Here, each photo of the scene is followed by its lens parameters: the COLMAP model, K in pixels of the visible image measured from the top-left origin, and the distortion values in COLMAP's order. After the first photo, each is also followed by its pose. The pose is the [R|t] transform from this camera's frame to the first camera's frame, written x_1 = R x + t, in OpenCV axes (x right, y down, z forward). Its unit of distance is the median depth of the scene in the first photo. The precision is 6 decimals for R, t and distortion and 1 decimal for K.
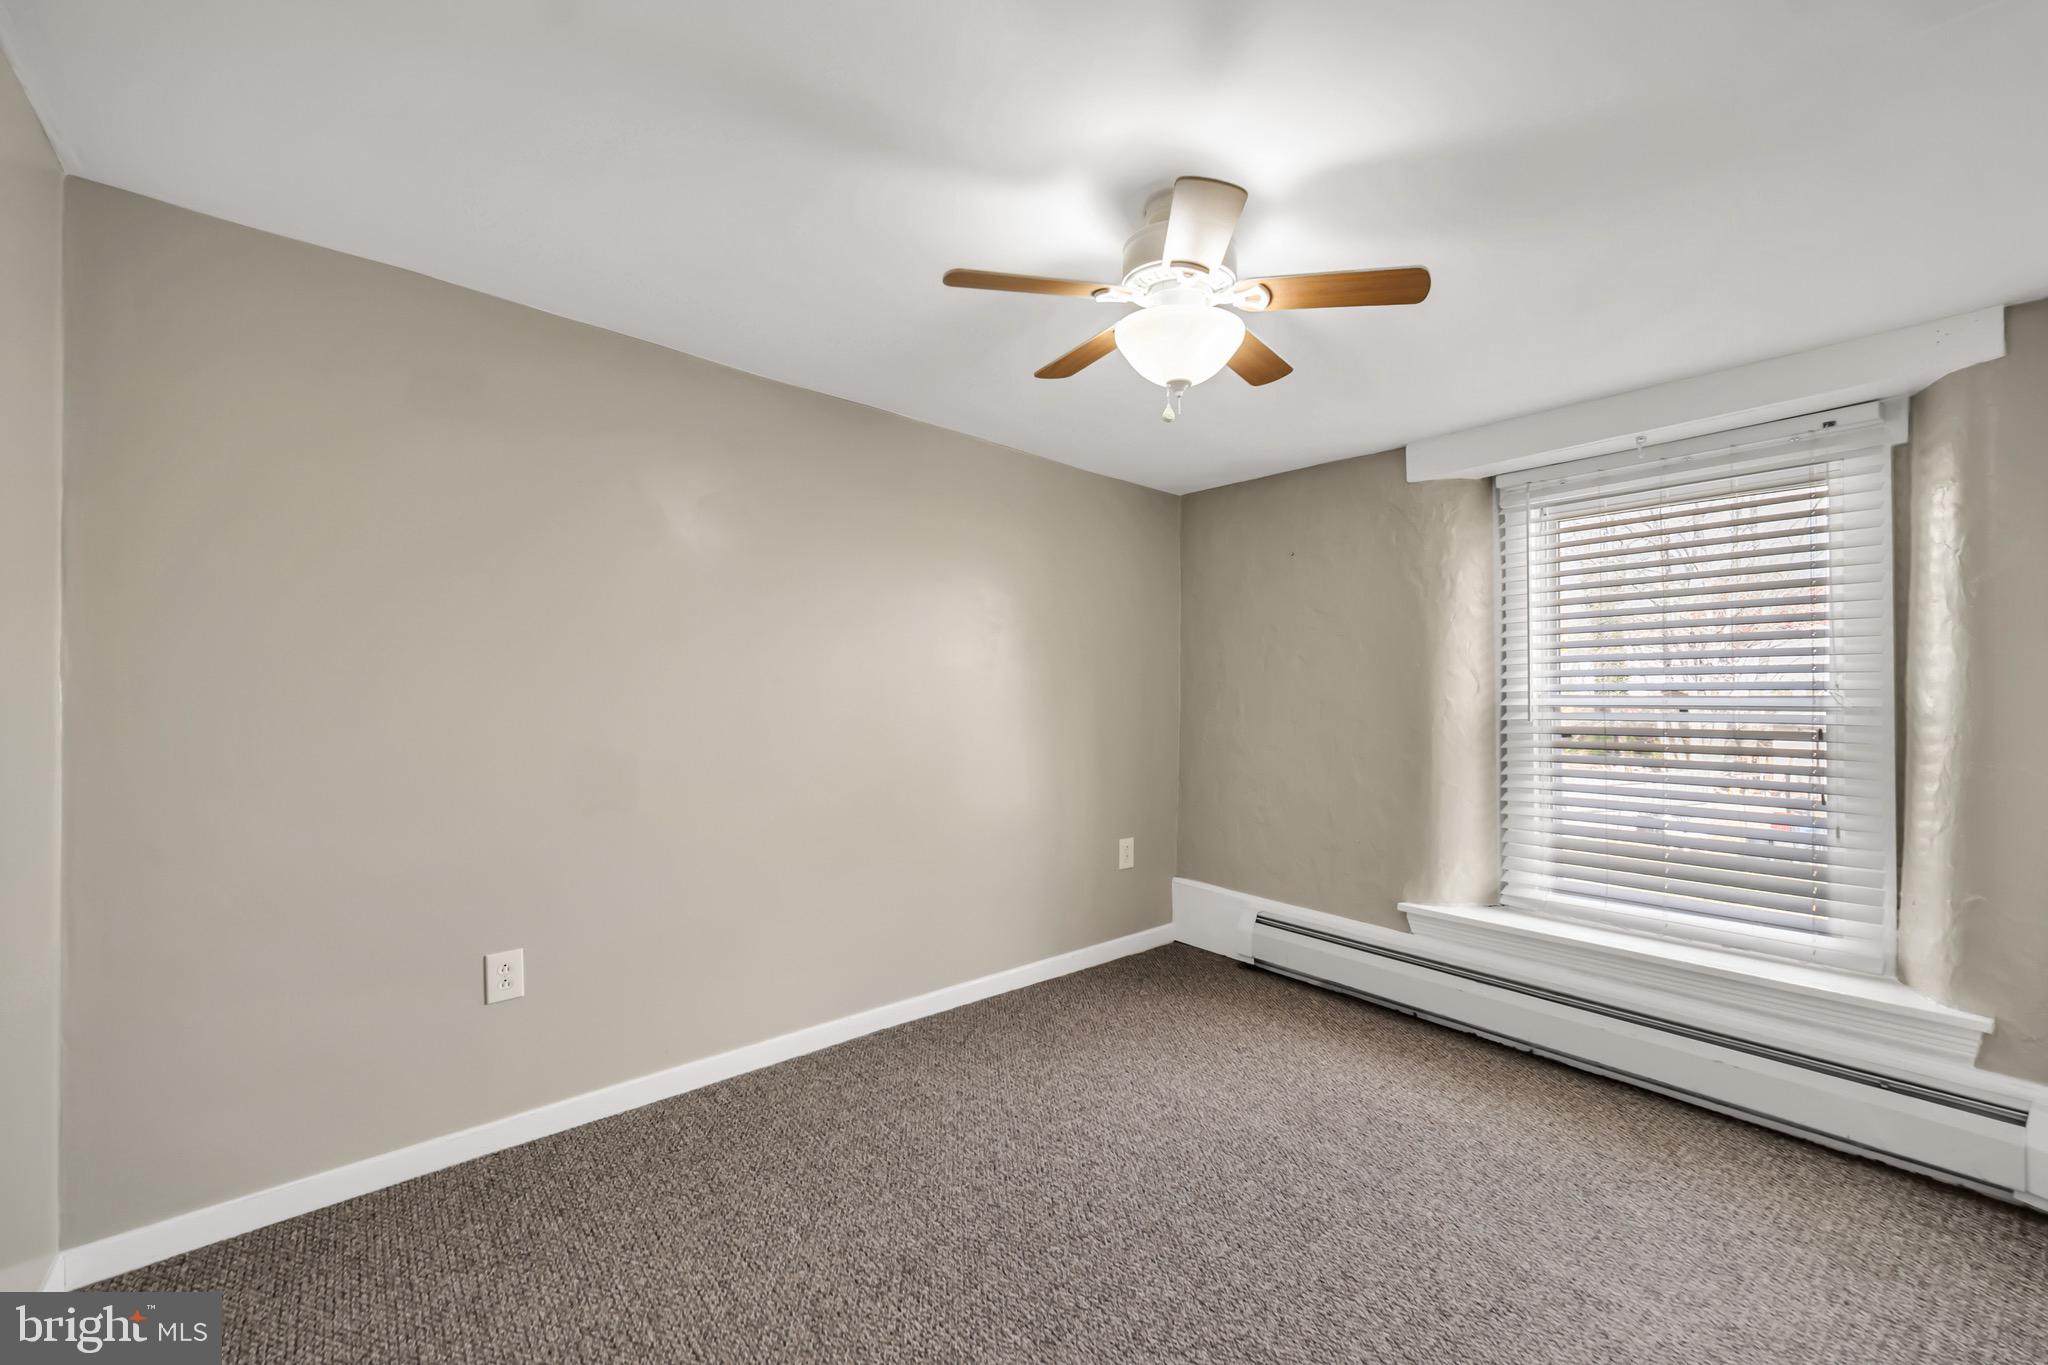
lens RADIAL K [[876.3, 0, 1024.2], [0, 876.3, 677.1], [0, 0, 1]] dist [0.000512, 0.000452]
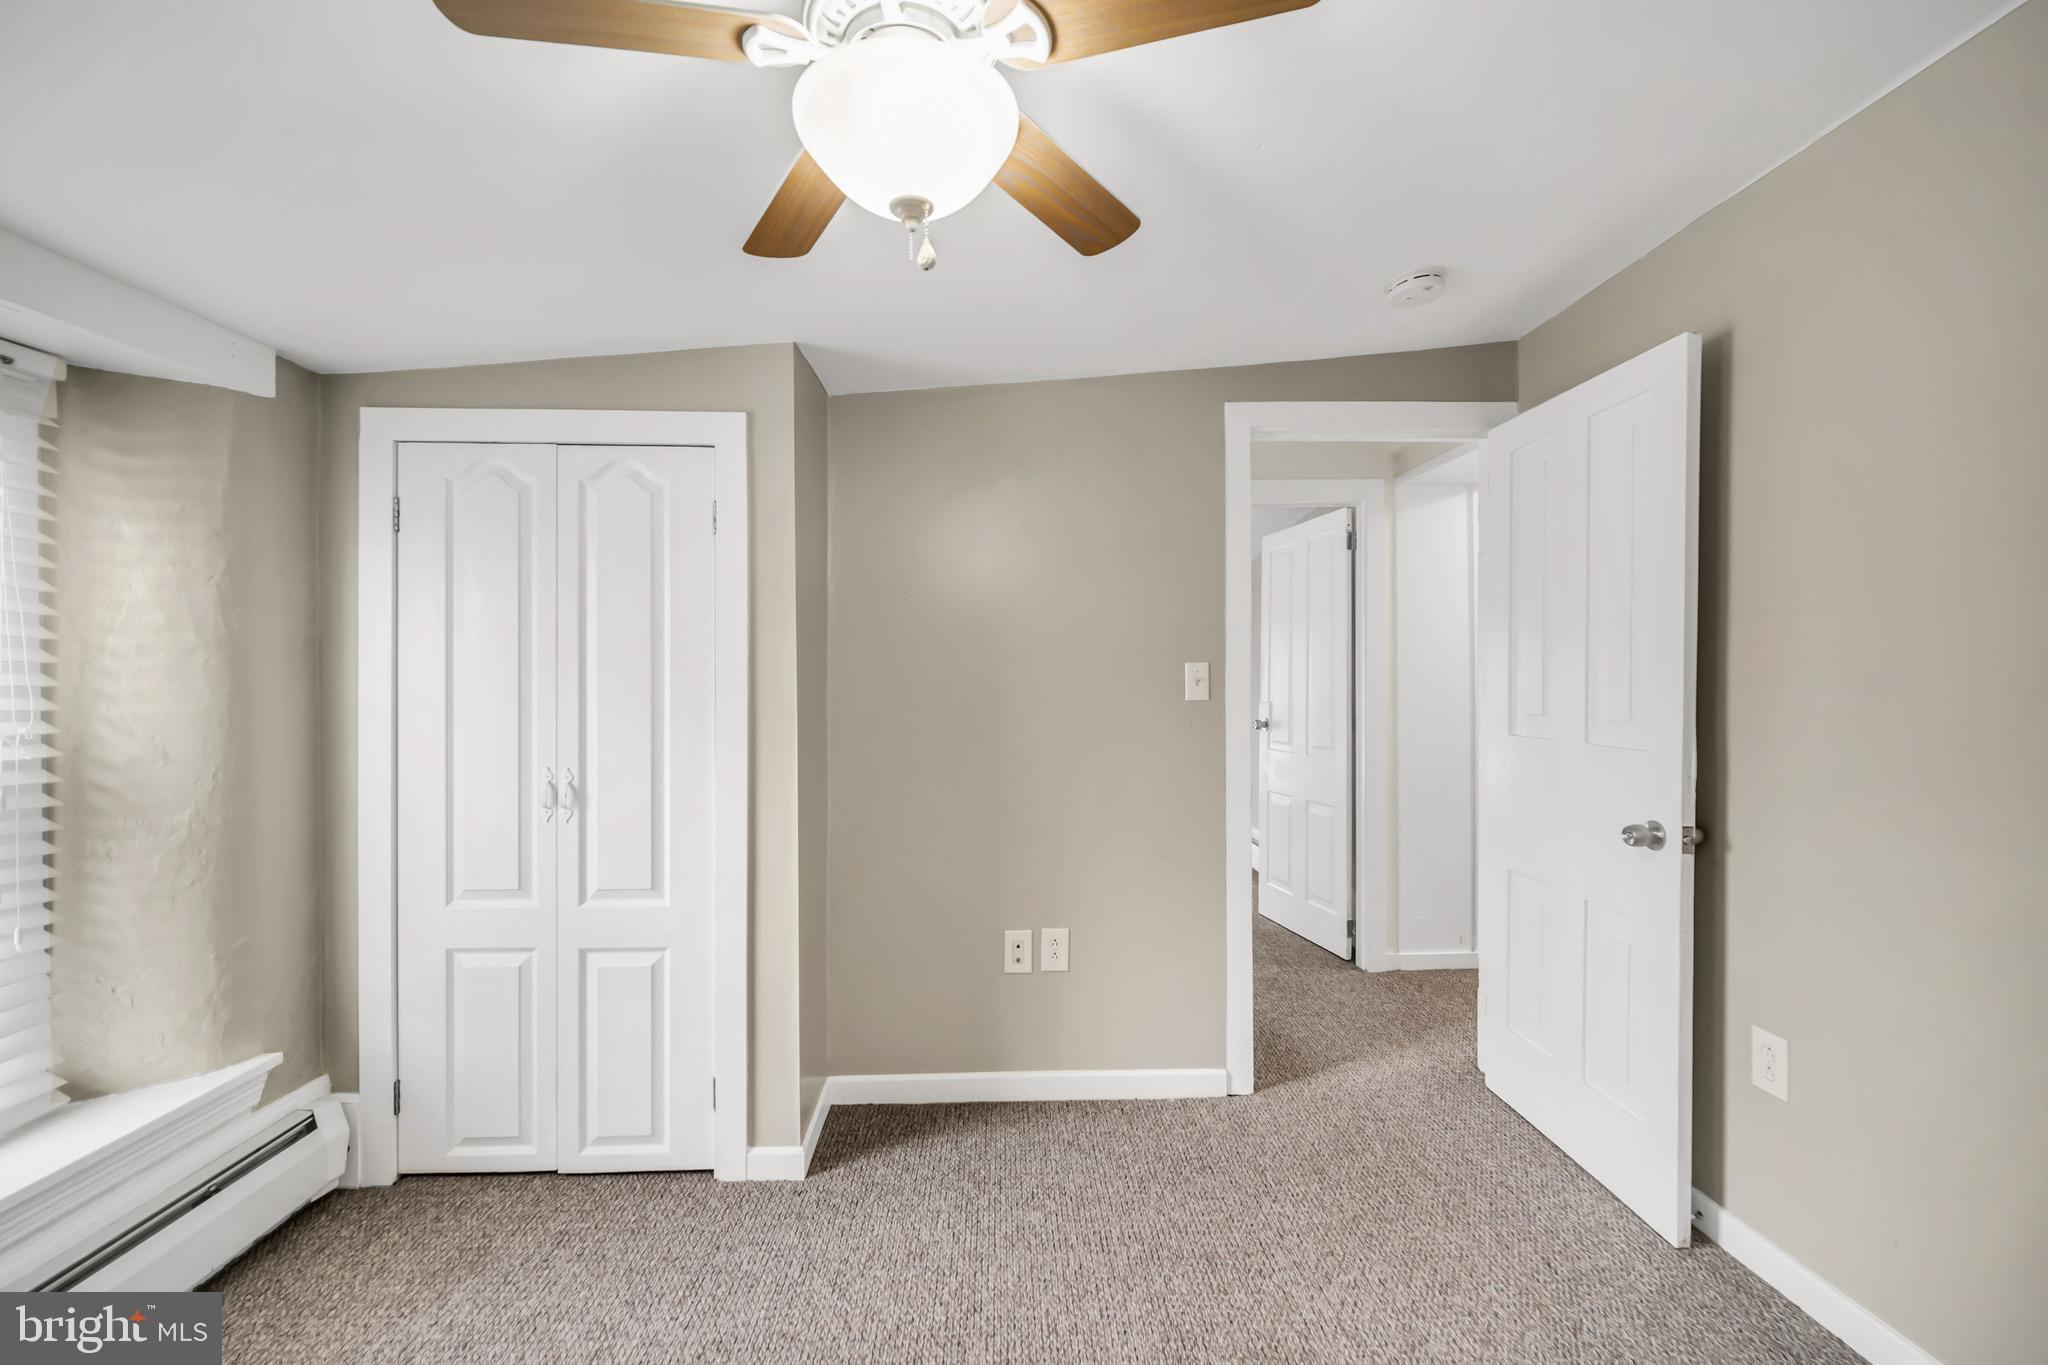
lens RADIAL K [[876.3, 0, 1027.3], [0, 876.3, 685.0], [0, 0, 1]] dist [0.000512, 0.000452]
pose [[-0.845497, -0.000495, 0.533980, -0.161601], [0.001270, 0.999995, 0.002937, -0.031624], [-0.533979, 0.003162, -0.845492, 1.331805]]
